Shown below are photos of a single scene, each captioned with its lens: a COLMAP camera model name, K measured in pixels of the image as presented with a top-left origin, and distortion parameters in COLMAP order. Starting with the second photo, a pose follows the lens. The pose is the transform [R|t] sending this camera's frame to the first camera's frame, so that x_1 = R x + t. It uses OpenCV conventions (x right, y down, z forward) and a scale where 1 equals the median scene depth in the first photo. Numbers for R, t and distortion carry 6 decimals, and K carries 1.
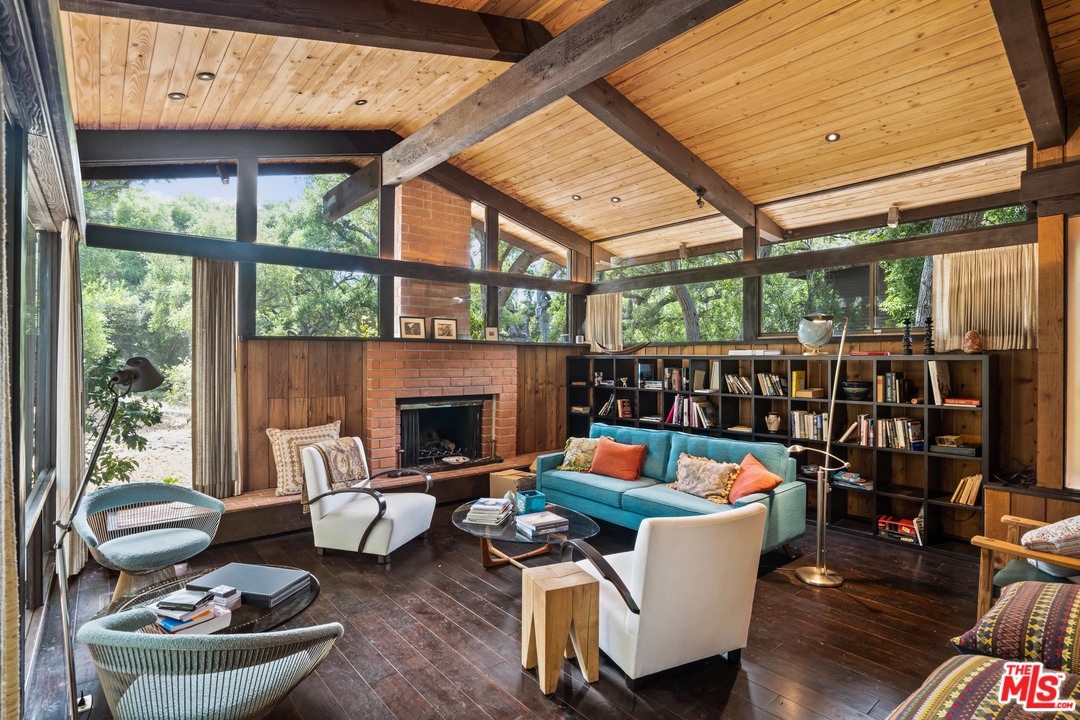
lens RADIAL K [[514.1, 0, 535.1], [0, 514.1, 355.7], [0, 0, 1]] dist [-0.058862, 0.028488]
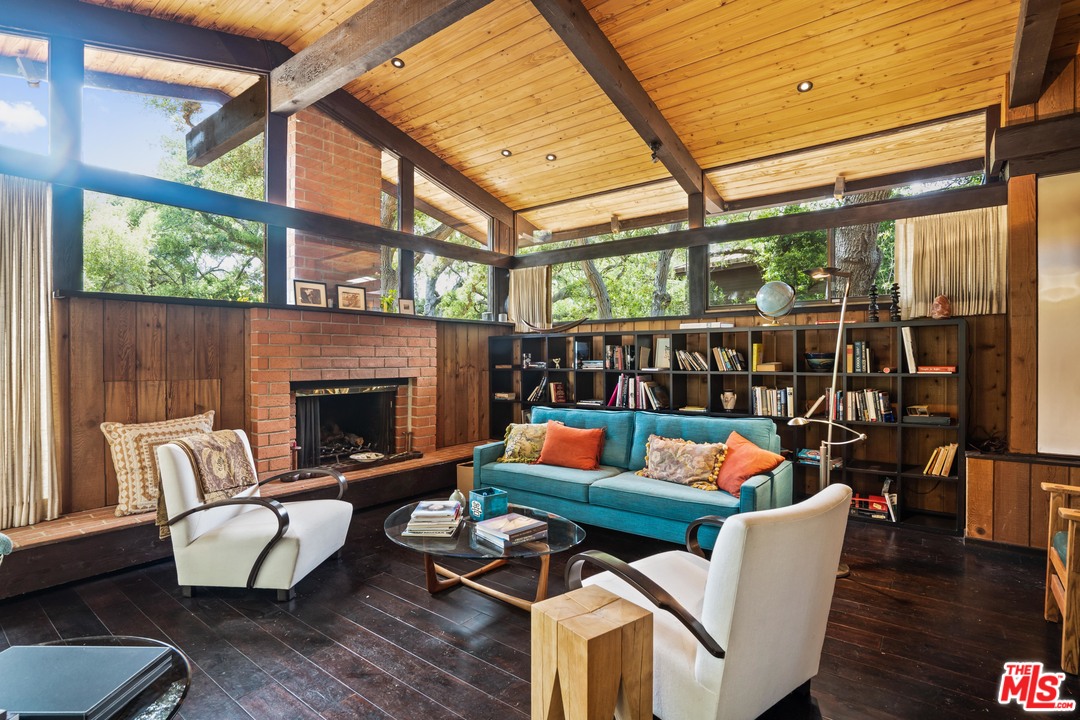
lens RADIAL K [[514.1, 0, 535.1], [0, 514.1, 355.7], [0, 0, 1]] dist [-0.058862, 0.028488]
pose [[0.977243, -0.004954, 0.212066, -0.081564], [0.003676, 0.999973, 0.006422, 0.047121], [-0.212092, -0.005496, 0.977234, 0.183318]]
